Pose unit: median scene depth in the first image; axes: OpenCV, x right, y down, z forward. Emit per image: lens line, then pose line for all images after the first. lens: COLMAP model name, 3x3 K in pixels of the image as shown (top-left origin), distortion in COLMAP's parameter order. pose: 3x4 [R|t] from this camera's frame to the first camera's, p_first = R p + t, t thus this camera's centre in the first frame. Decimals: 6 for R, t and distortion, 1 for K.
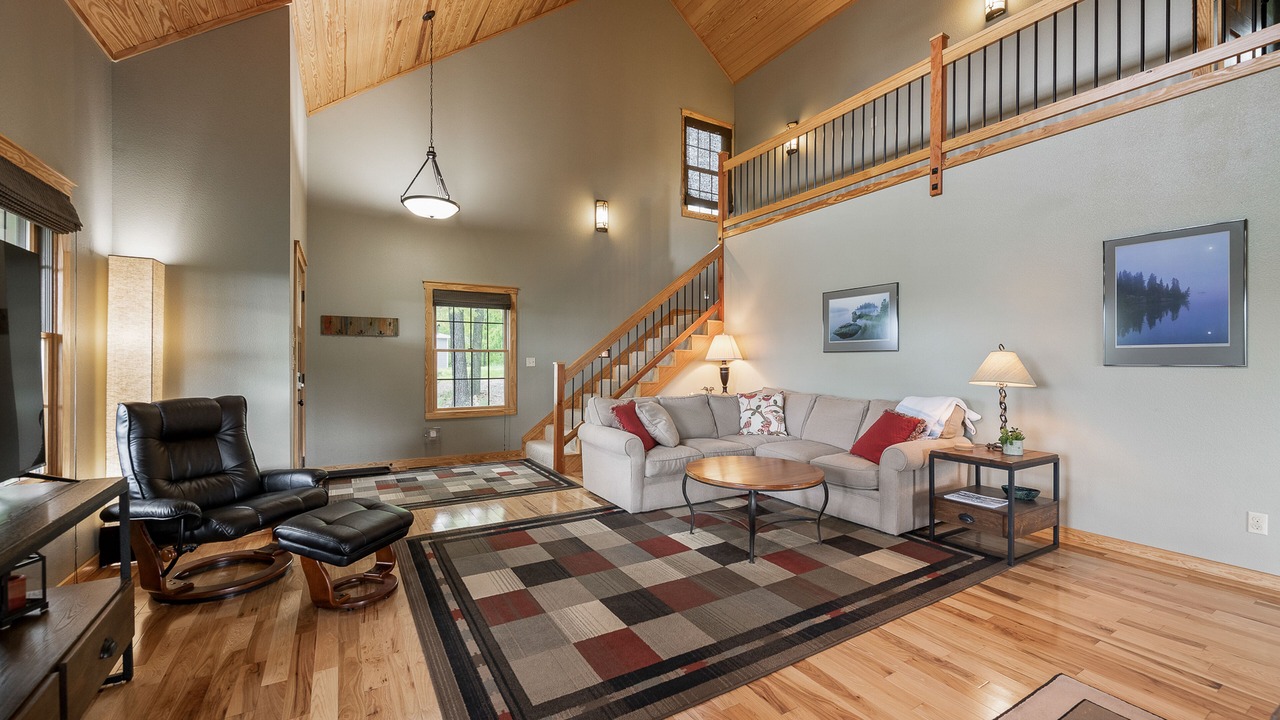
lens RADIAL K [[498.7, 0, 640.0], [0, 498.7, 360.0], [0, 0, 1]] dist [0.000126, -0.000022]
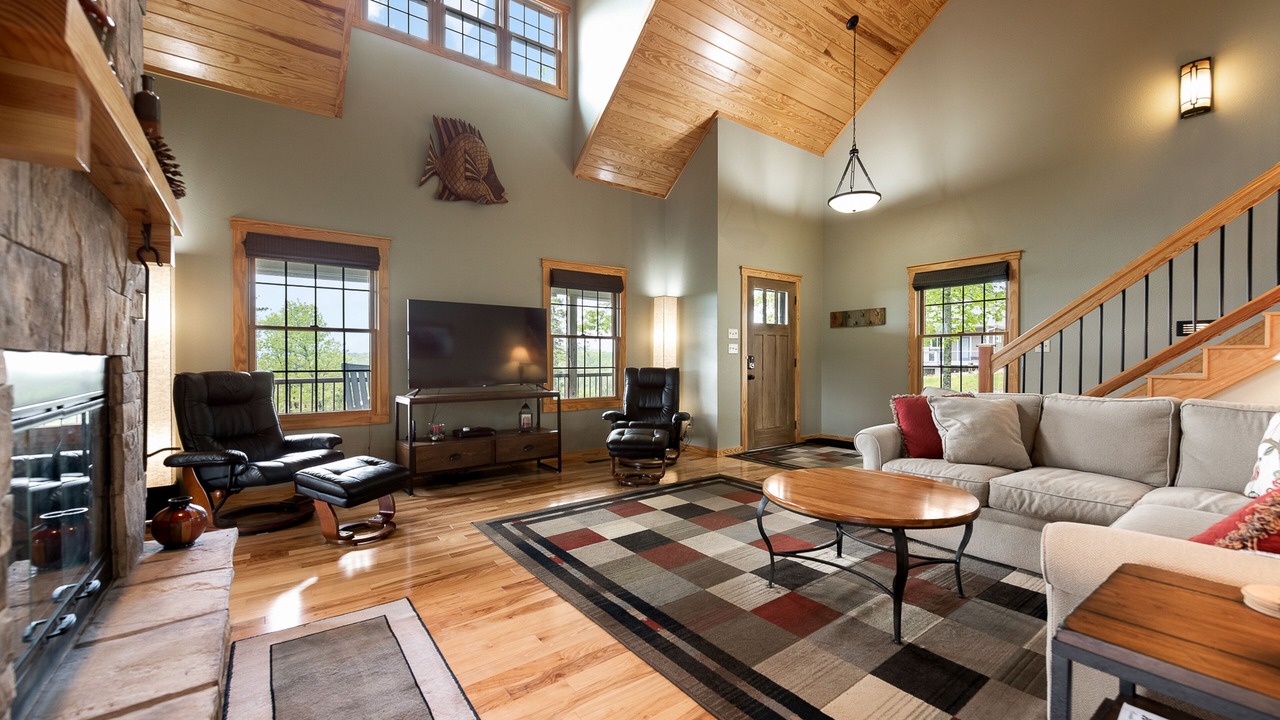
lens RADIAL K [[498.7, 0, 640.0], [0, 498.7, 360.0], [0, 0, 1]] dist [0.000126, -0.000022]
pose [[0.122657, 0.000967, -0.992449, 1.045389], [0.006358, 0.999978, 0.001760, 0.046713], [0.992429, -0.006526, 0.122648, 0.743517]]
